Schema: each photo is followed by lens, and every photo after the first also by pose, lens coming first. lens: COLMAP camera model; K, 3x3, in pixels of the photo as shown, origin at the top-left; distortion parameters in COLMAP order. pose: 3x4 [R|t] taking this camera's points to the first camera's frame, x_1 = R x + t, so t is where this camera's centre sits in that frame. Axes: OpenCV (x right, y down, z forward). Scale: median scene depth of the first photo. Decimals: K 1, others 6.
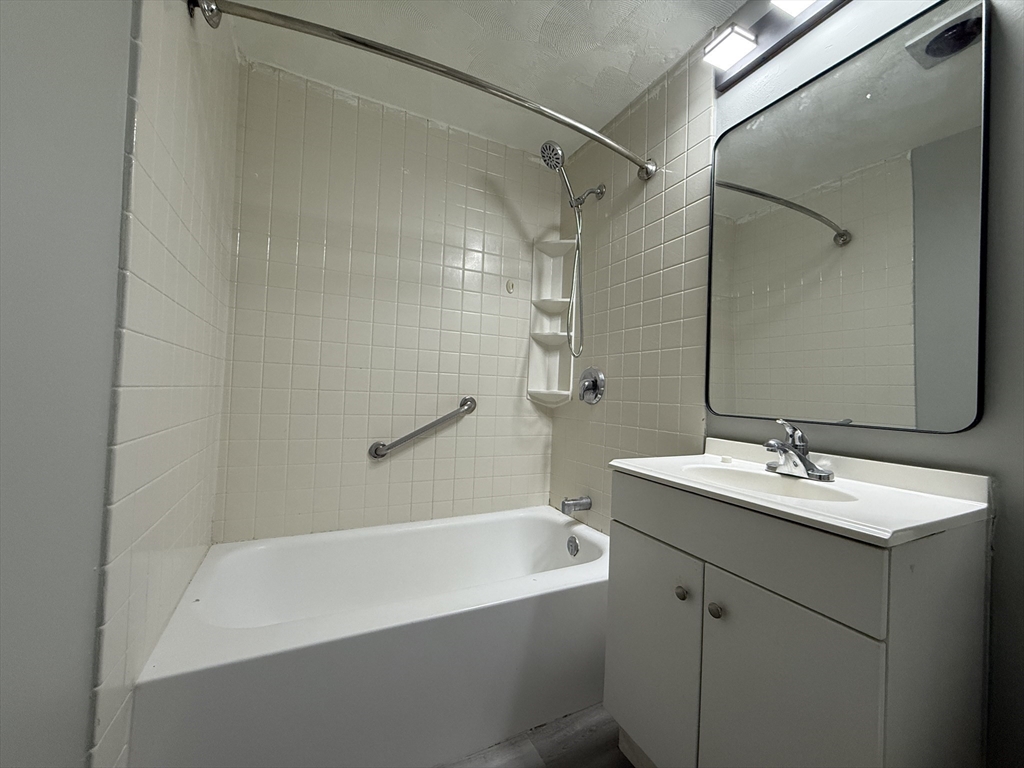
lens RADIAL K [[406.9, 0, 510.0], [0, 406.9, 384.5], [0, 0, 1]] dist [-0.000088, 0.000292]
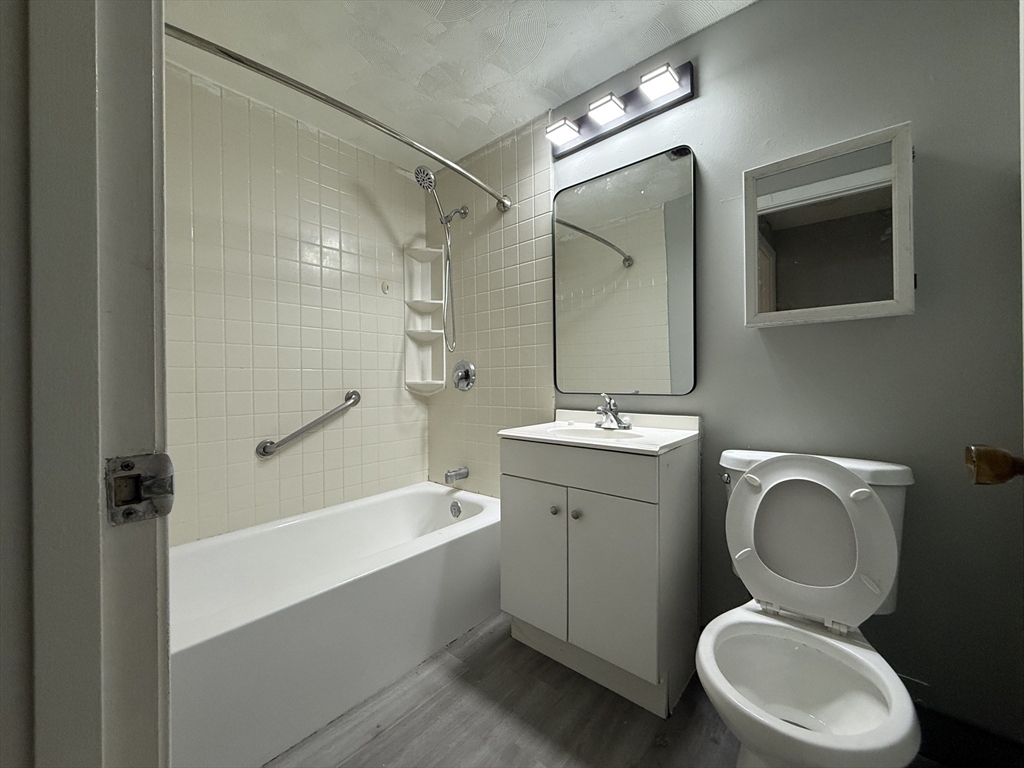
lens RADIAL K [[406.9, 0, 510.0], [0, 406.9, 384.5], [0, 0, 1]] dist [-0.000088, 0.000292]
pose [[0.918403, -0.052201, 0.392187, -0.152375], [0.039379, 0.998396, 0.040675, -0.014266], [-0.393681, -0.021913, 0.918986, -0.163654]]
